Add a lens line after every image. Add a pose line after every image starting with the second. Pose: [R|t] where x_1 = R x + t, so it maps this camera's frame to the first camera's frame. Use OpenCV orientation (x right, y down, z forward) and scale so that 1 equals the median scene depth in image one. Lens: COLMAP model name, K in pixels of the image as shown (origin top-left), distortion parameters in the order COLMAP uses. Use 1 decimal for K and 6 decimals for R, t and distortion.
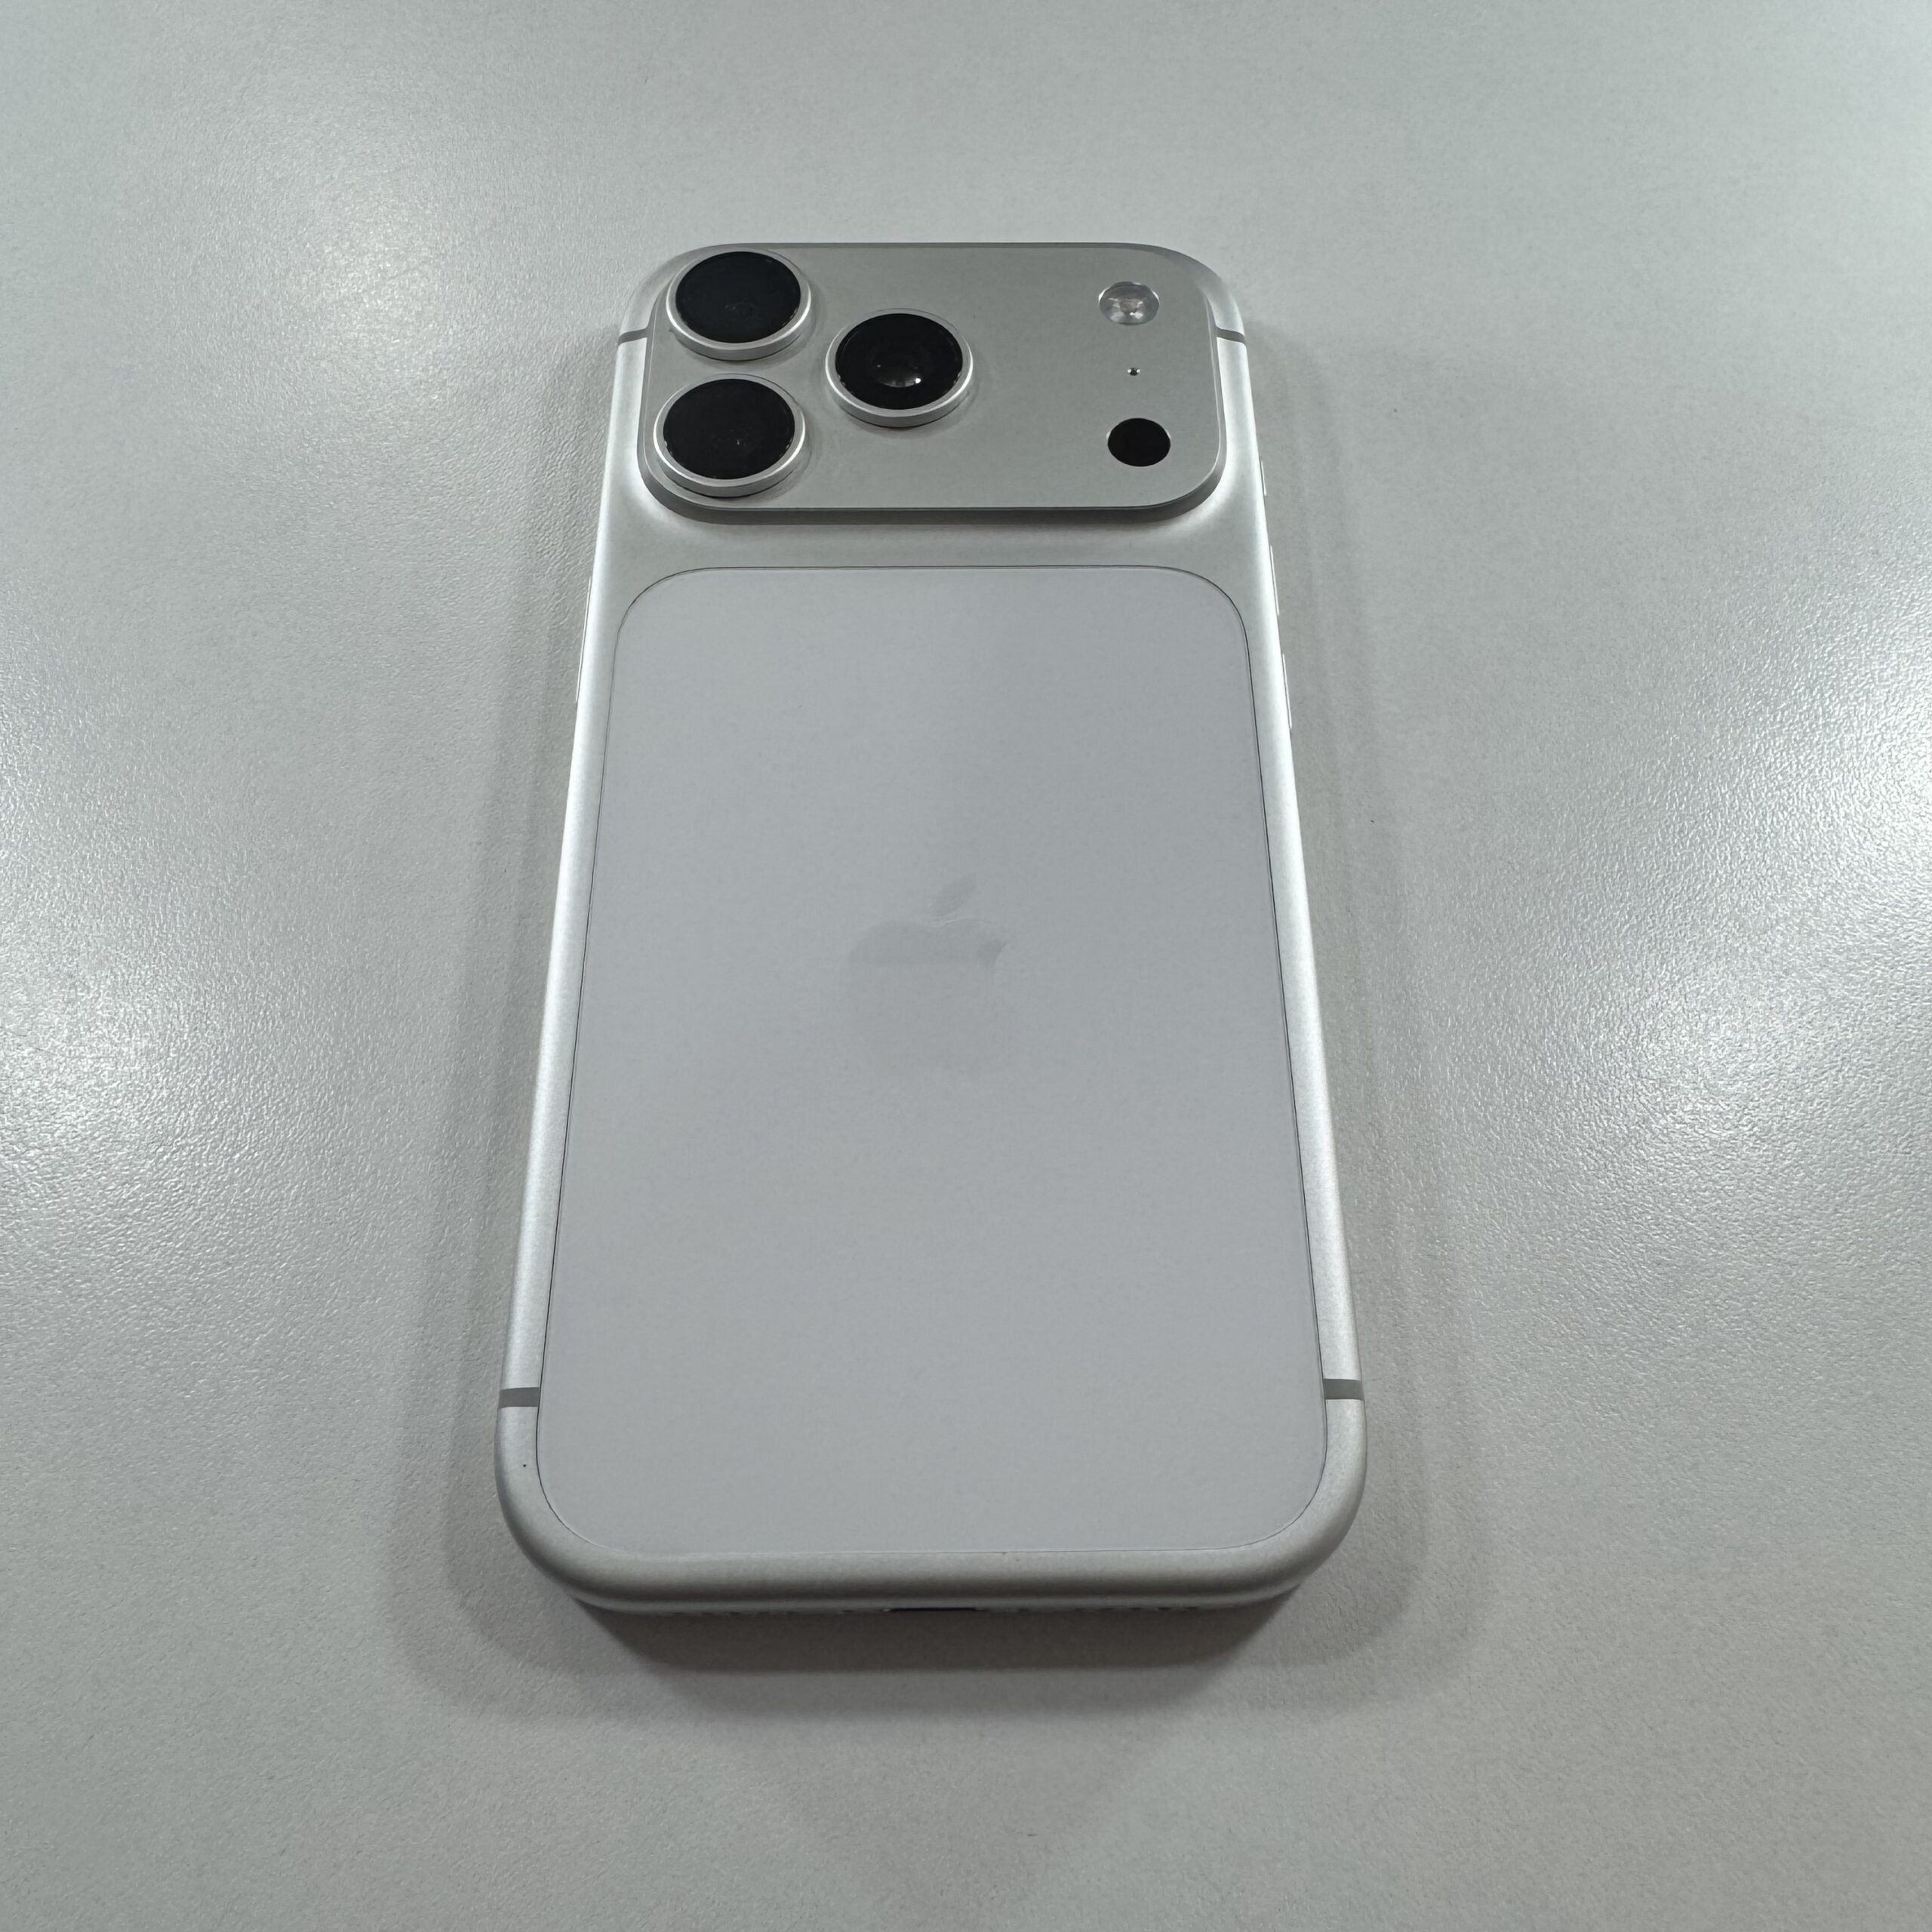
lens RADIAL K [[2351.2, 0, 966.0], [0, 2351.2, 966.0], [0, 0, 1]] dist [-0.009792, 0.012187]
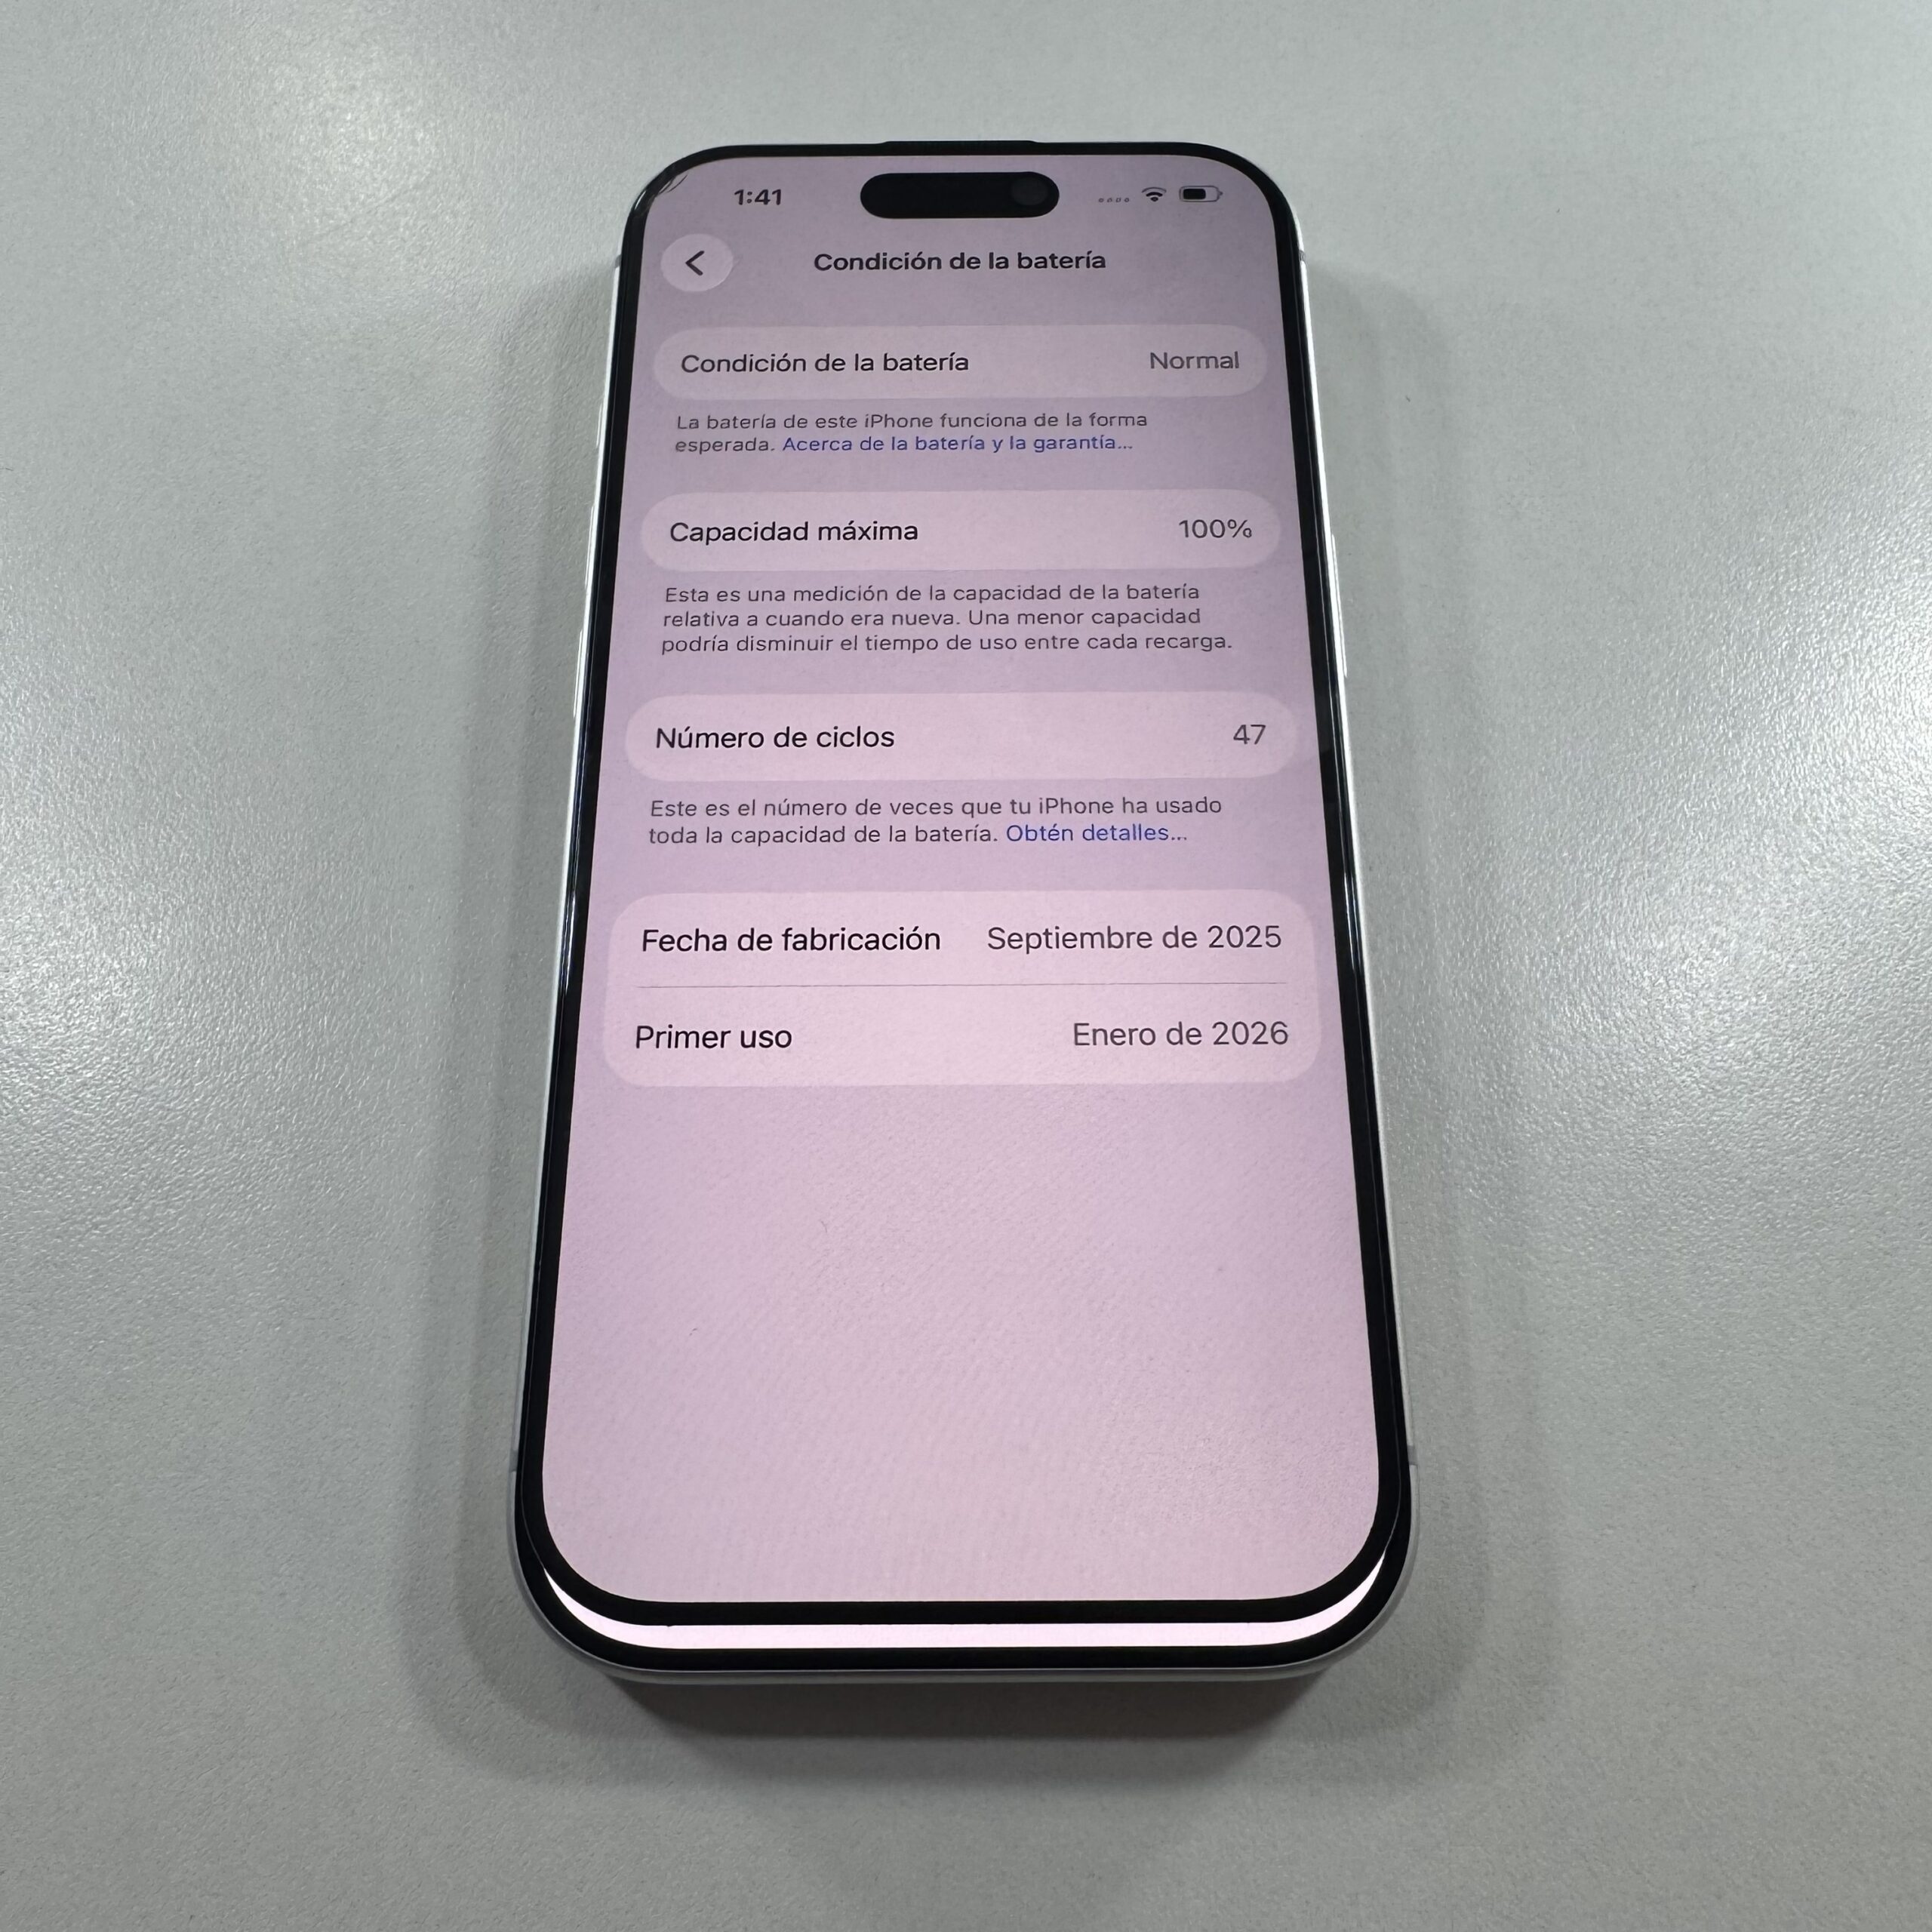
lens RADIAL K [[2351.2, 0, 966.0], [0, 2351.2, 966.0], [0, 0, 1]] dist [-0.009792, 0.012187]
pose [[0.999796, 0.013109, 0.015381, -0.002294], [-0.012238, 0.998388, -0.055424, 0.046705], [-0.016083, 0.055225, 0.998344, 0.111909]]
